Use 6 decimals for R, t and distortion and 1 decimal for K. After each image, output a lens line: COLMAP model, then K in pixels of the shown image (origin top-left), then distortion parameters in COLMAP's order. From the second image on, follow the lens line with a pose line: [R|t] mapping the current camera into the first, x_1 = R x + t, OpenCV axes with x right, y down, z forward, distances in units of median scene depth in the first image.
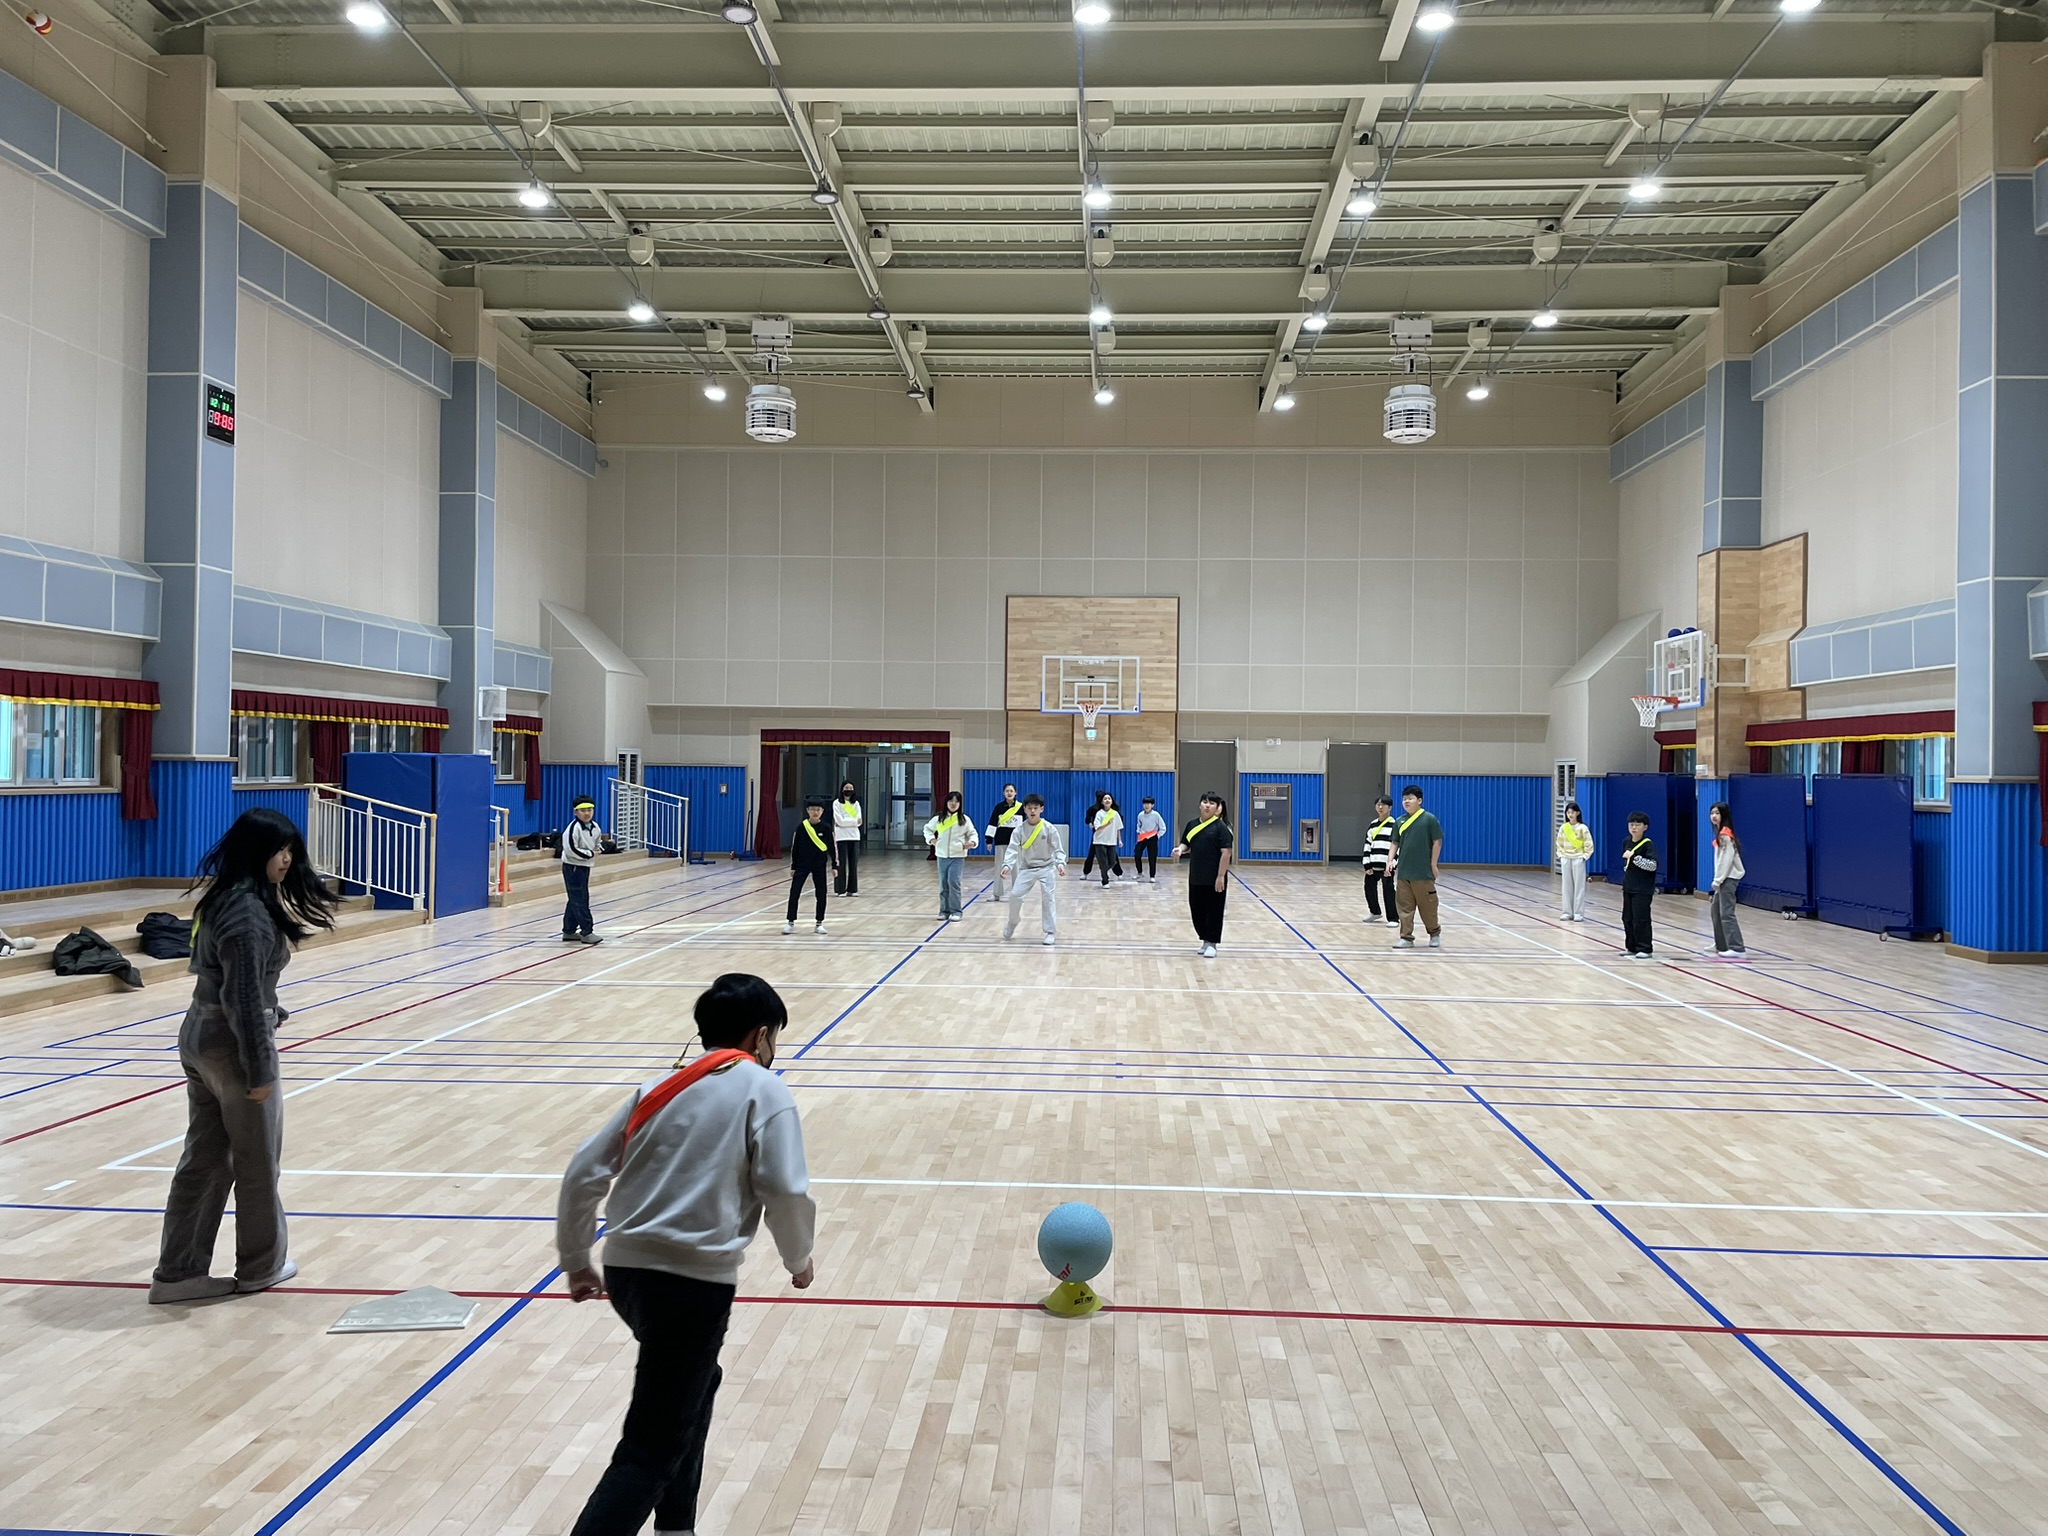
lens RADIAL K [[1477.4, 0, 1048.8], [0, 1477.4, 765.0], [0, 0, 1]] dist [0.084833, -0.101608]
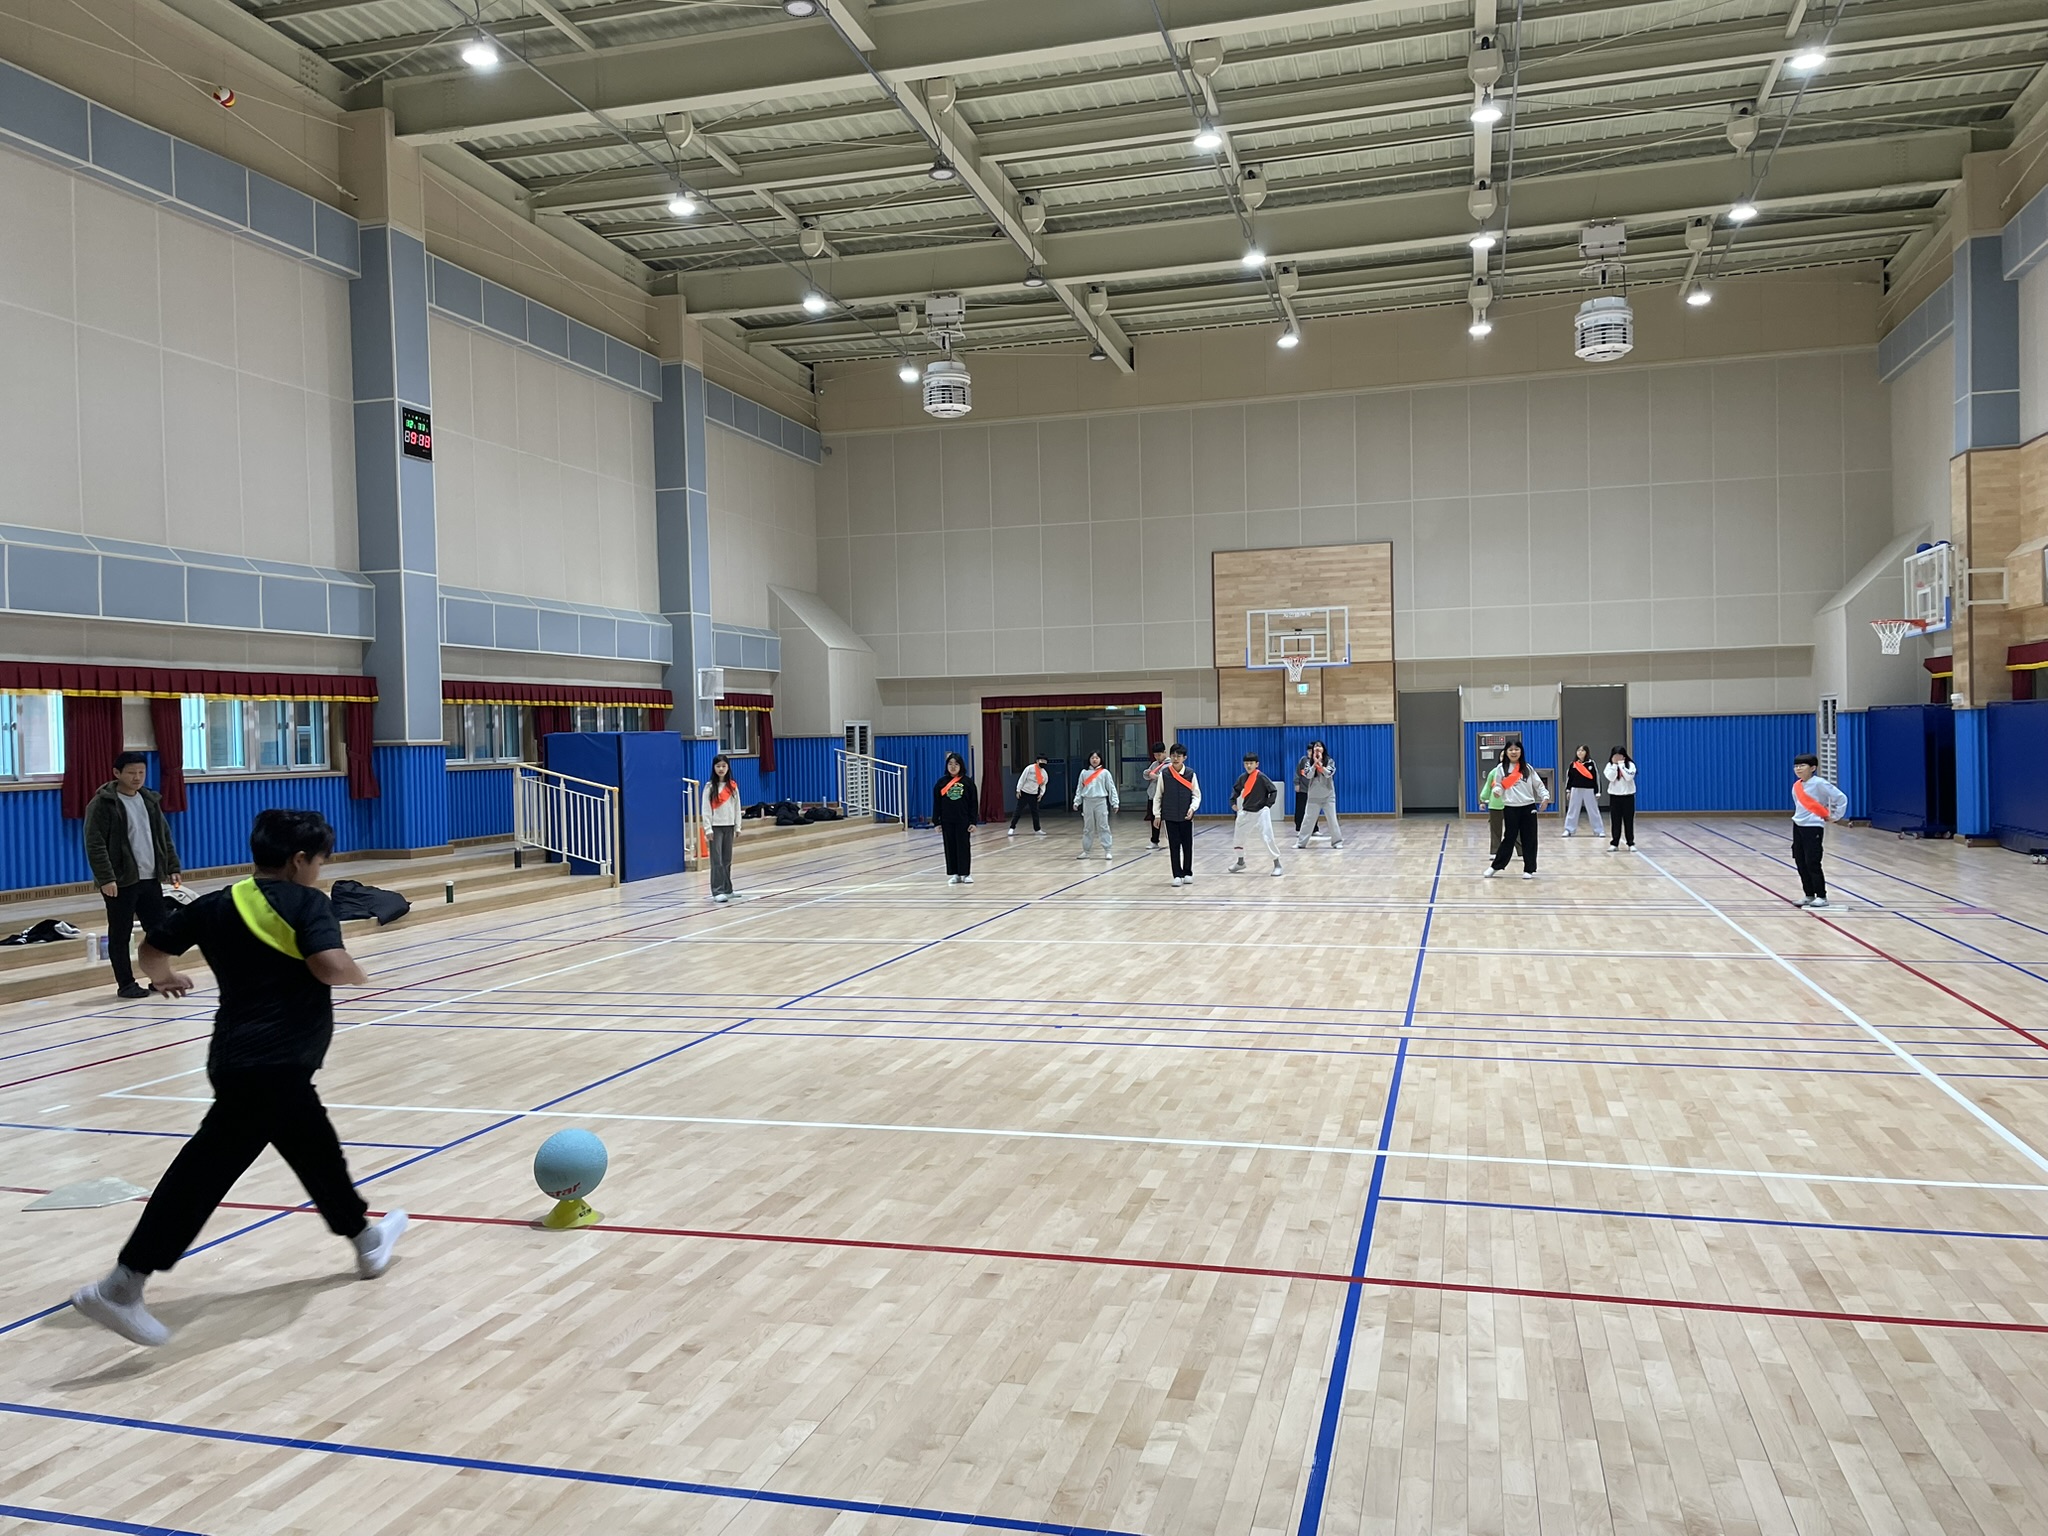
lens RADIAL K [[1477.4, 0, 1048.8], [0, 1477.4, 765.0], [0, 0, 1]] dist [0.084833, -0.101608]
pose [[0.976658, -0.030781, -0.212585, 0.103683], [0.036177, 0.999113, 0.021539, 0.003745], [0.211734, -0.028727, 0.976905, 0.006060]]
